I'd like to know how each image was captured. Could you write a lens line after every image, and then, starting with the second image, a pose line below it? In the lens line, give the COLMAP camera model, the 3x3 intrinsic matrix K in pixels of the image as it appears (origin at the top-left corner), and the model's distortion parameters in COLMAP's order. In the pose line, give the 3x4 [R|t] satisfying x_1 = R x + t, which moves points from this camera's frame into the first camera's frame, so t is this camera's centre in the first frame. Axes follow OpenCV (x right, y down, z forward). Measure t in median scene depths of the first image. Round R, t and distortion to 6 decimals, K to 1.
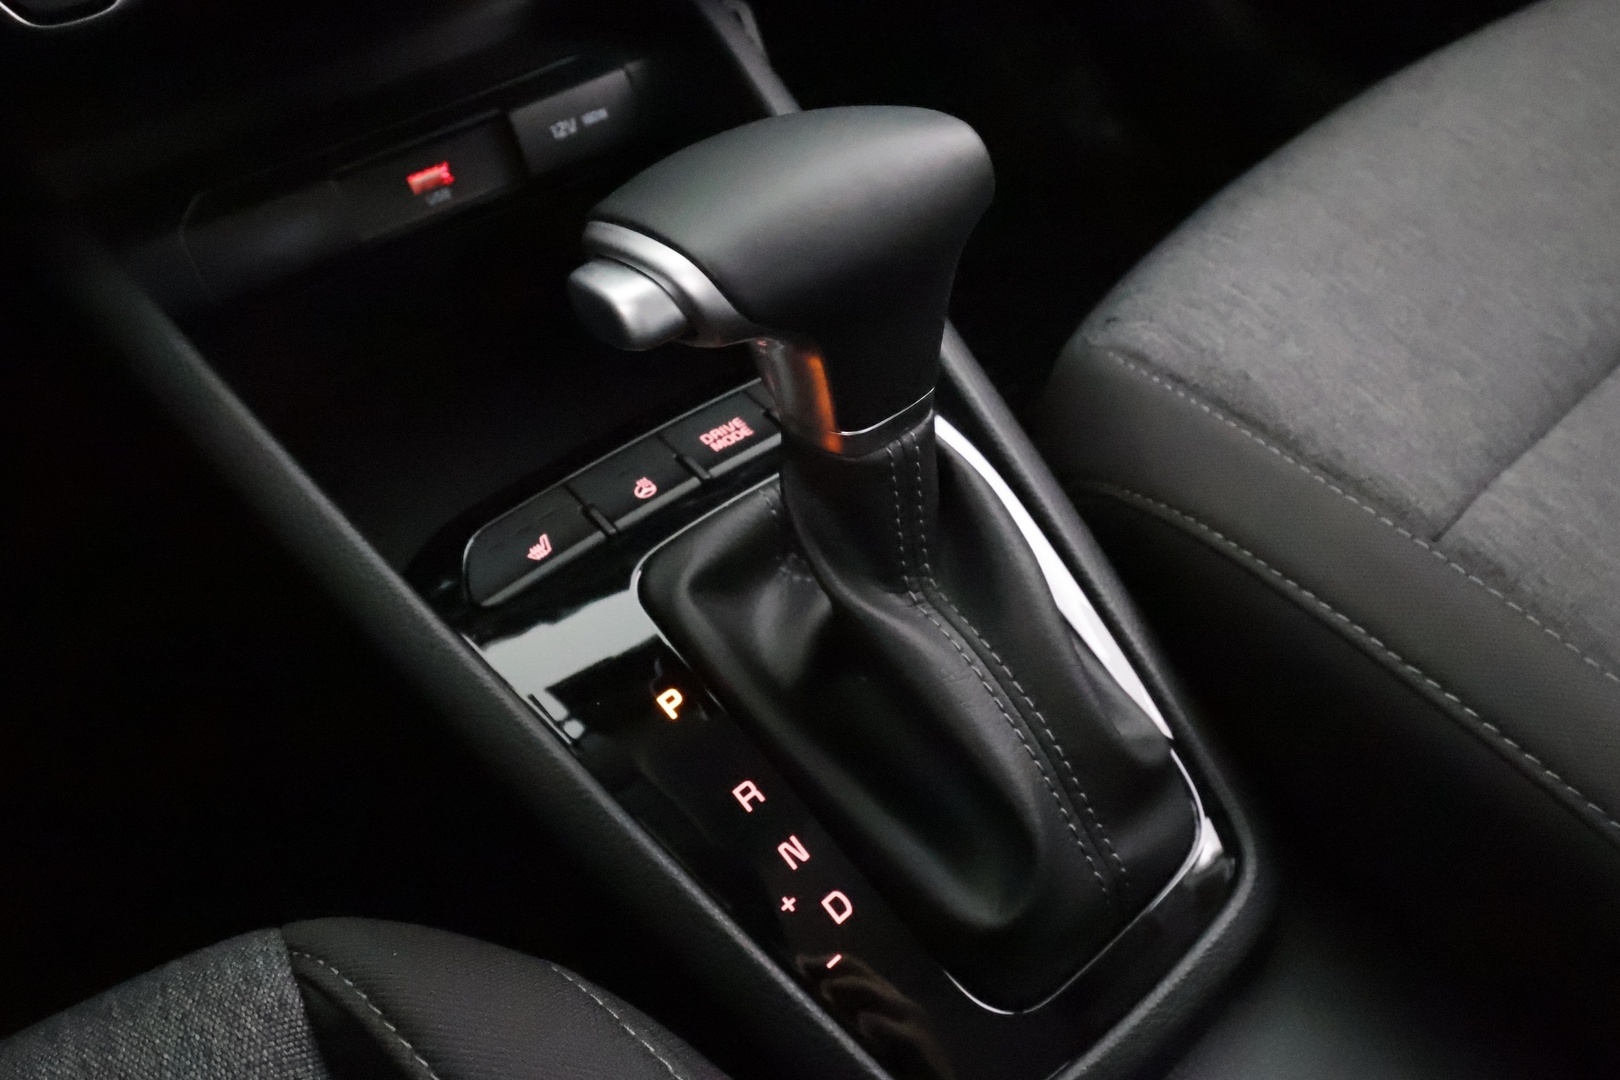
lens RADIAL K [[1345.7, 0, 845.9], [0, 1345.7, 534.0], [0, 0, 1]] dist [0.014729, -0.011417]
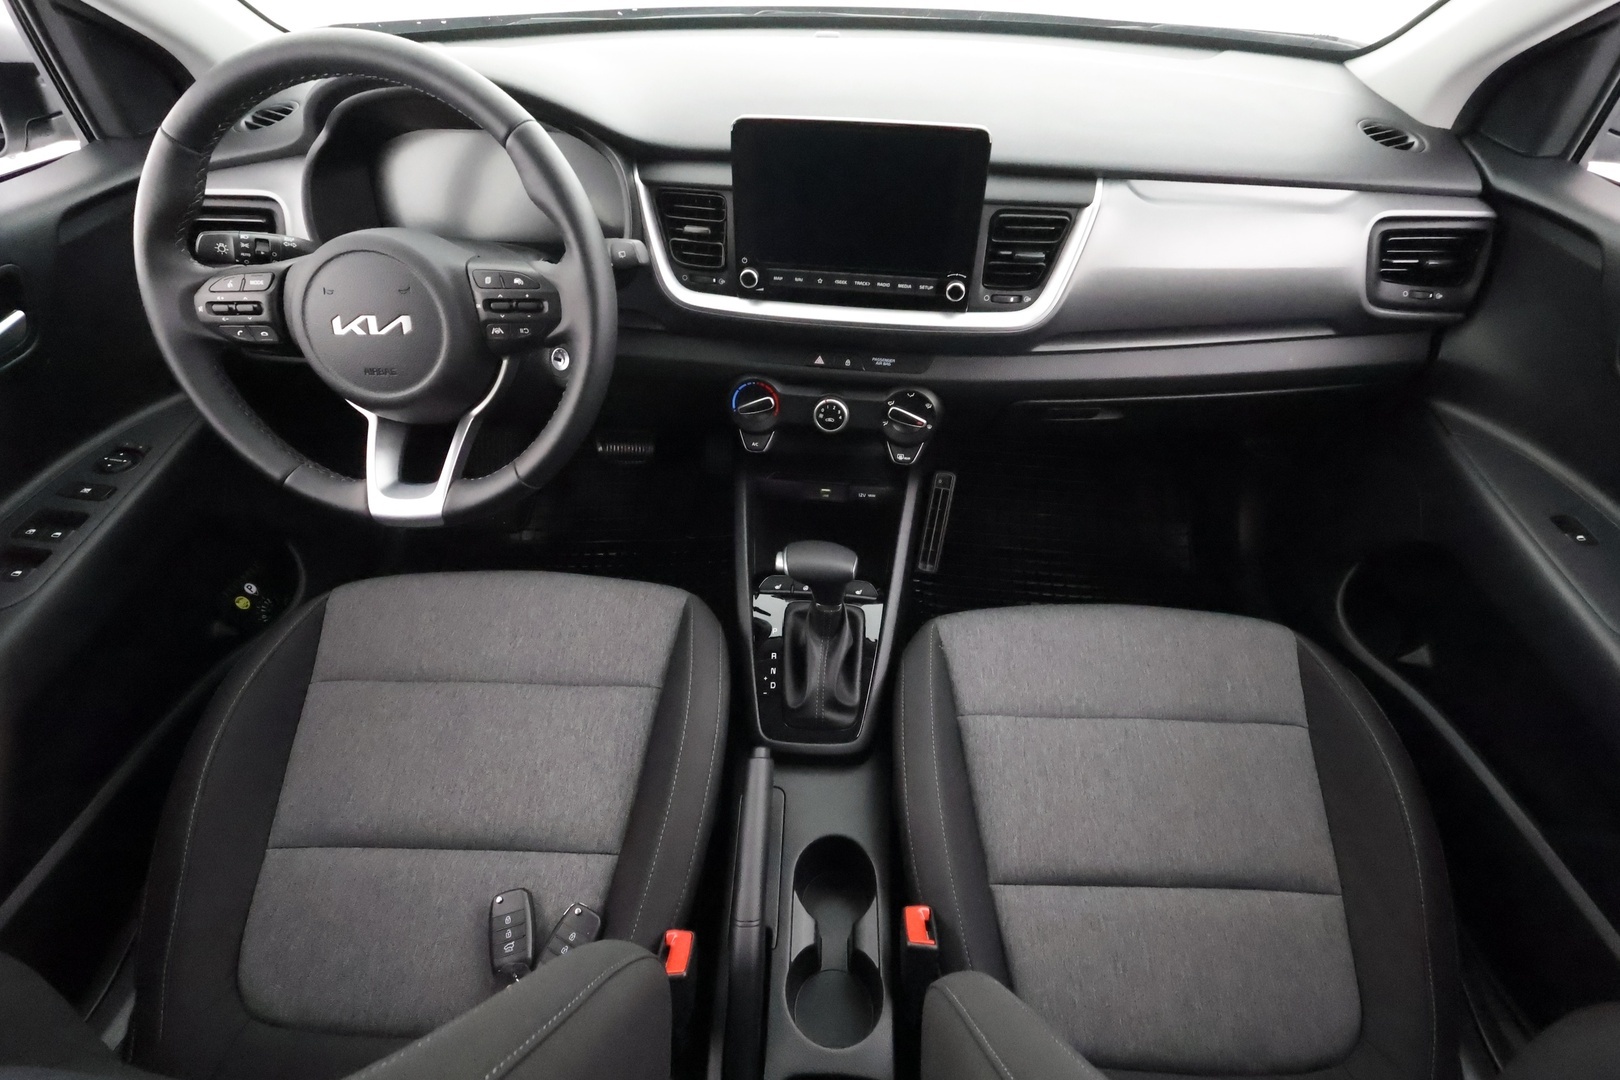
lens RADIAL K [[745.0, 0, 810.0], [0, 745.0, 540.0], [0, 0, 1]] dist [-0.005266, 0.001201]
pose [[0.725428, 0.517653, -0.453640, 0.864844], [-0.515760, 0.845256, 0.139765, -0.504800], [0.455792, 0.132580, 0.880157, -1.129947]]
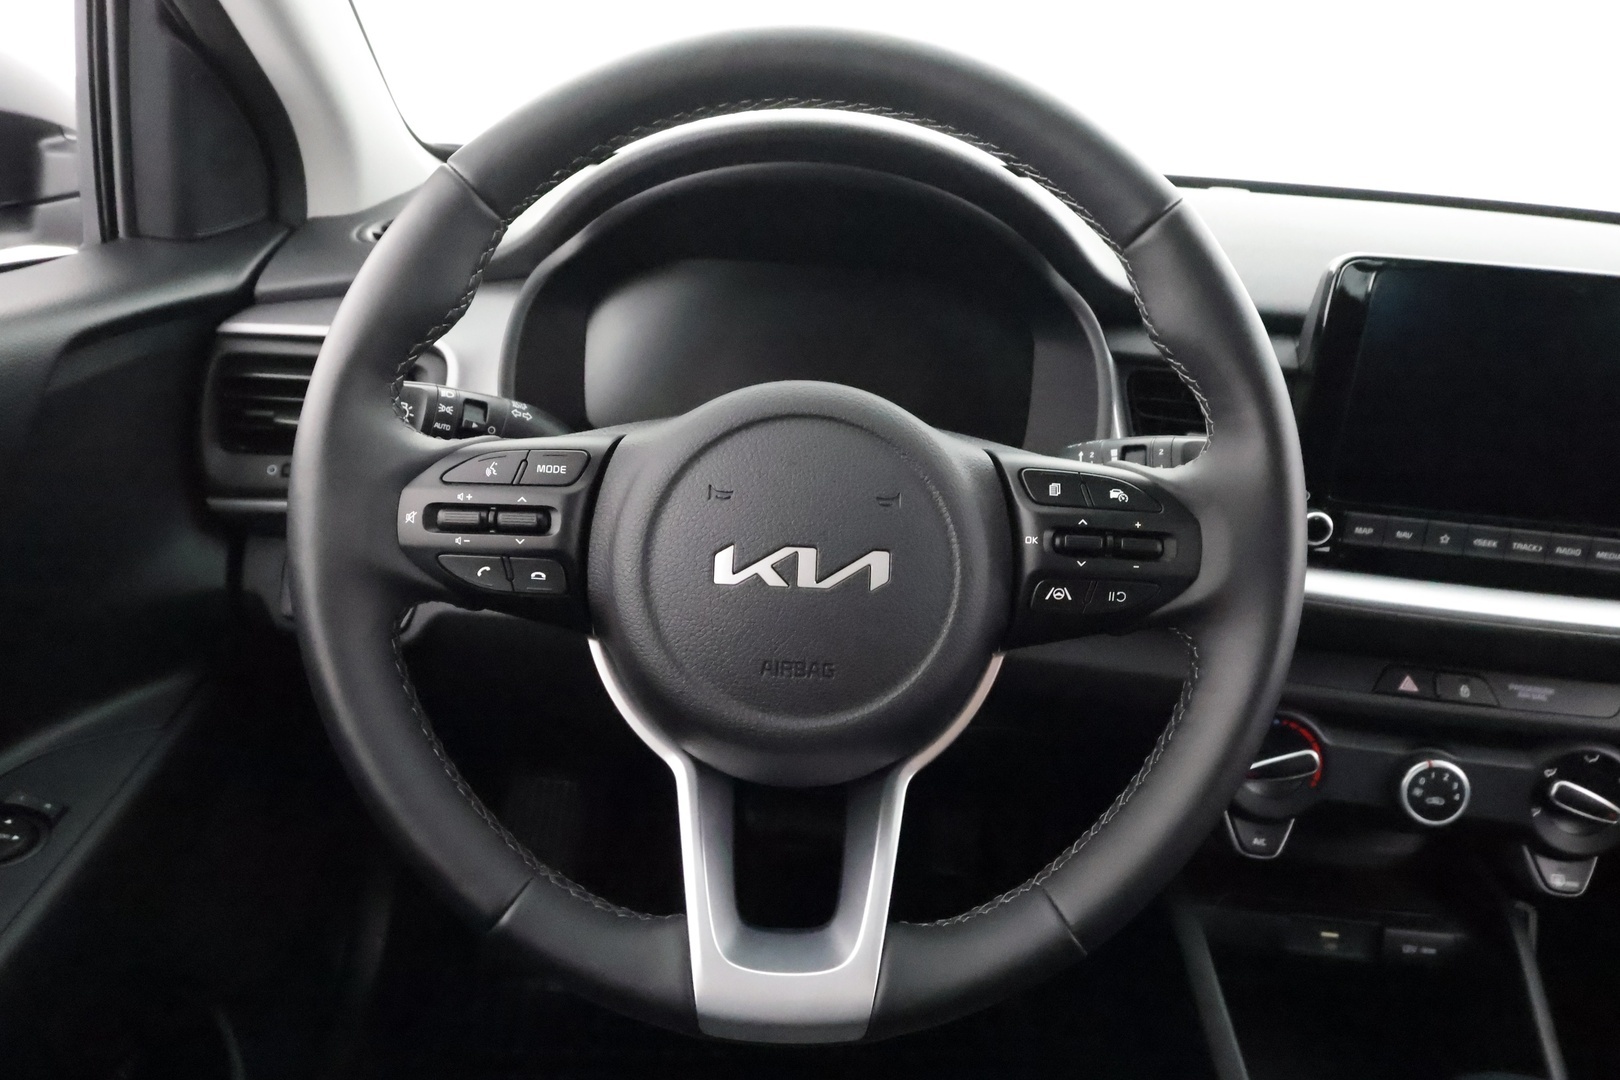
lens RADIAL K [[1098.4, 0, 810.0], [0, 1098.4, 540.0], [0, 0, 1]] dist [0.003152, -0.001448]
pose [[0.731968, 0.358255, -0.579548, -0.170000], [-0.548483, 0.814460, -0.189264, -0.010645], [0.404213, 0.456408, 0.792656, -1.067583]]
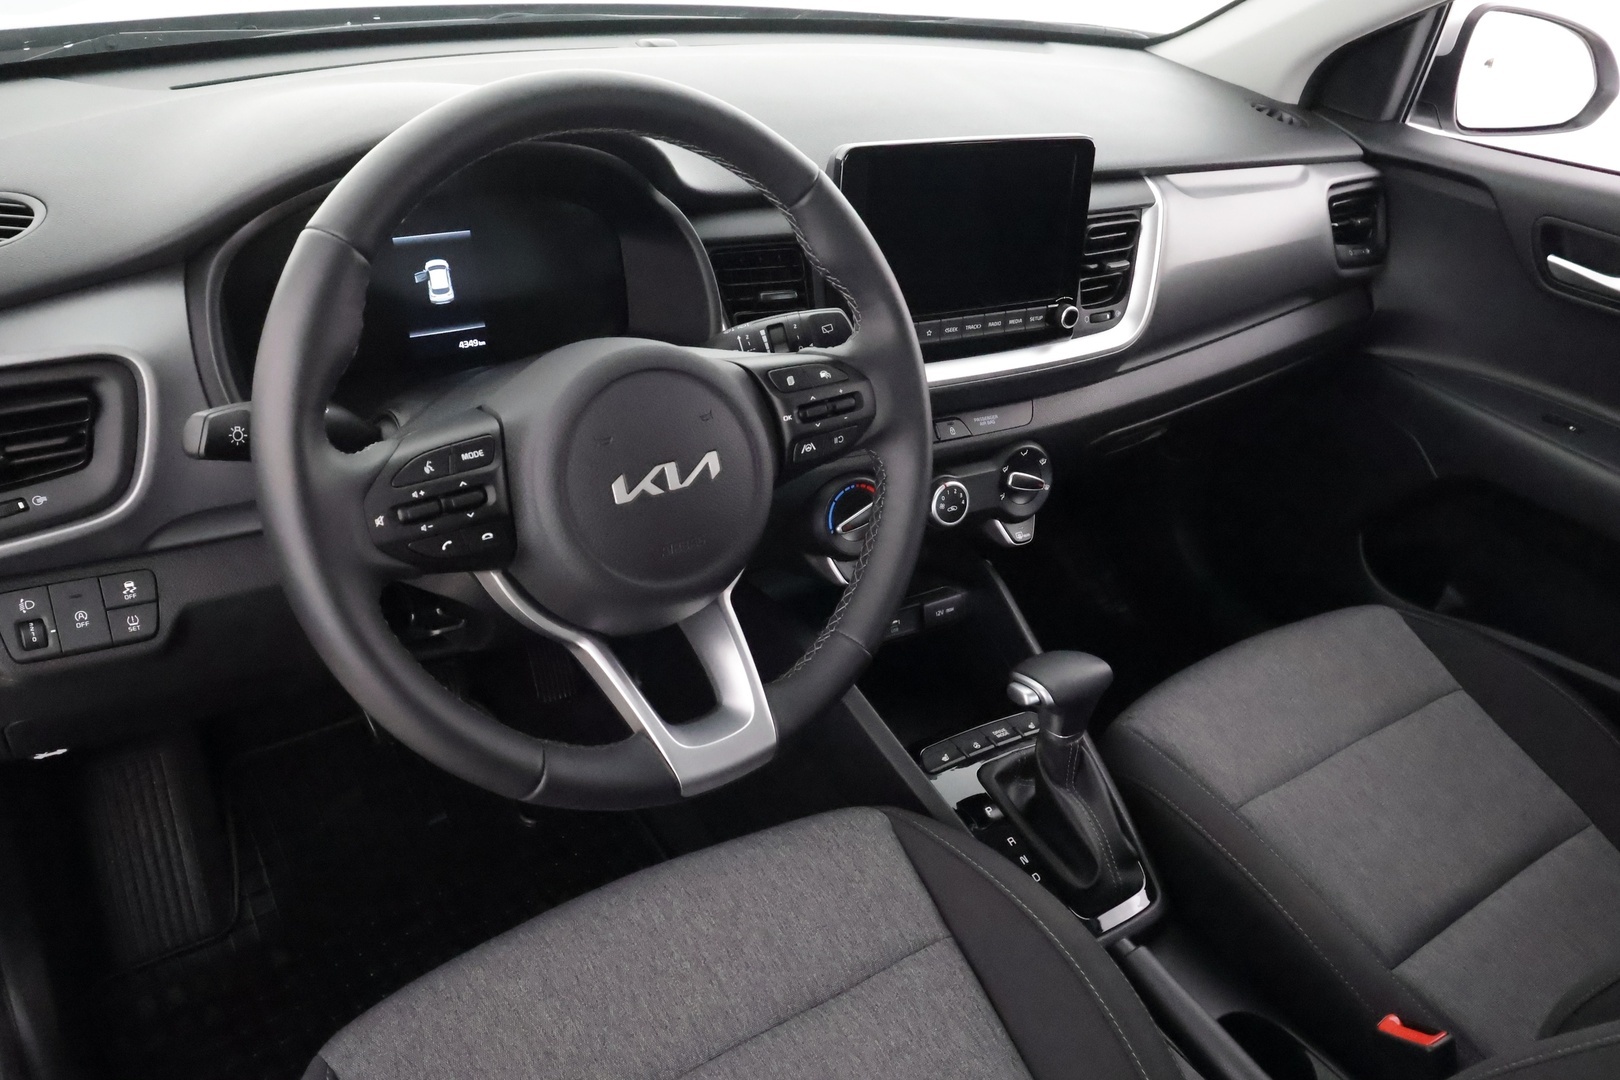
lens RADIAL K [[1265.2, 0, 810.0], [0, 1265.2, 540.0], [0, 0, 1]] dist [-0.002195, -0.010306]
pose [[0.983899, 0.176460, -0.028375, -0.523394], [-0.177981, 0.952877, -0.245661, 0.296269], [-0.016311, 0.246755, 0.968940, -1.905336]]
